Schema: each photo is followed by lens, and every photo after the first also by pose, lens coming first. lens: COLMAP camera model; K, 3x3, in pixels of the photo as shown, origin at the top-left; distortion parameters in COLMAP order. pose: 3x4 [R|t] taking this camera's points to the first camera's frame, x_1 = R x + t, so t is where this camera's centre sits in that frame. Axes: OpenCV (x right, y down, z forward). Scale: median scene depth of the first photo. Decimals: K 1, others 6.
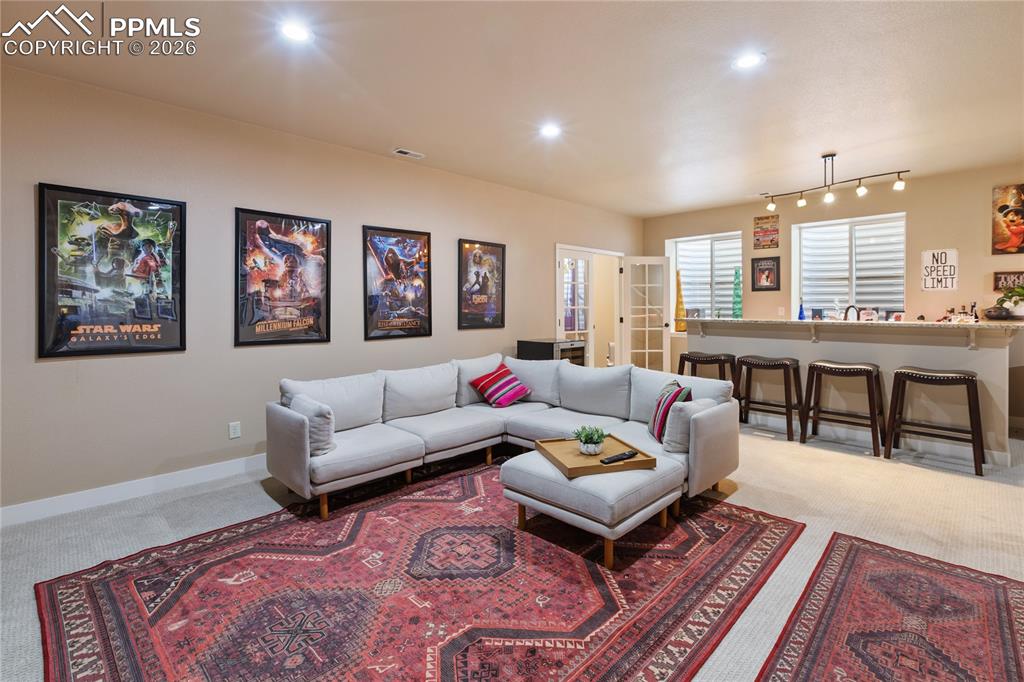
lens RADIAL K [[475.7, 0, 516.6], [0, 475.7, 305.9], [0, 0, 1]] dist [0.000545, 0.000045]
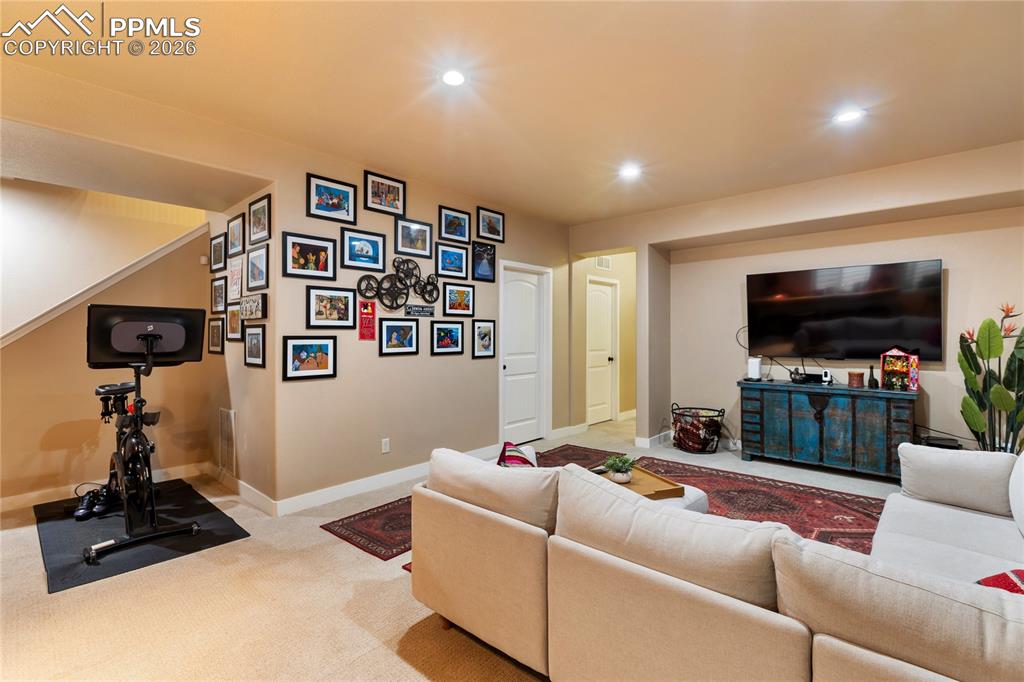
lens RADIAL K [[461.3, 0, 515.1], [0, 461.3, 333.0], [0, 0, 1]] dist [-0.001137, -0.000176]
pose [[-0.998353, 0.008249, -0.056771, 0.304234], [0.008235, 0.999966, 0.000483, -0.011293], [0.056774, 0.000014, -0.998387, 1.384100]]
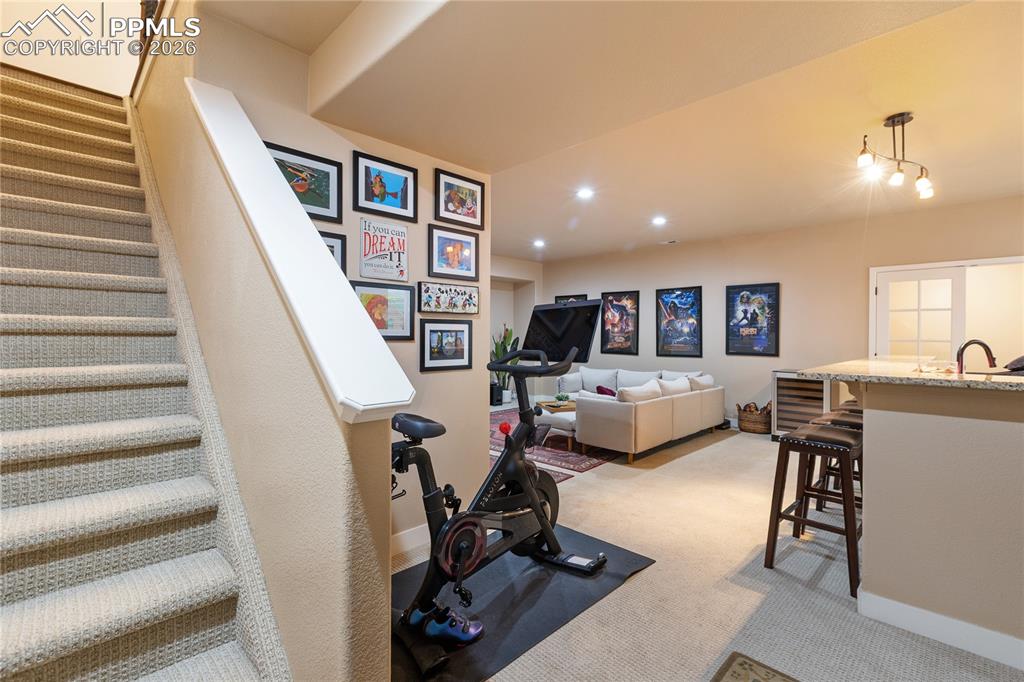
lens RADIAL K [[461.3, 0, 515.1], [0, 461.3, 333.0], [0, 0, 1]] dist [-0.001137, -0.000176]
pose [[0.010139, 0.000744, -0.999948, 1.548367], [-0.005221, 0.999986, 0.000691, -0.011043], [0.999935, 0.005214, 0.010143, 0.533911]]
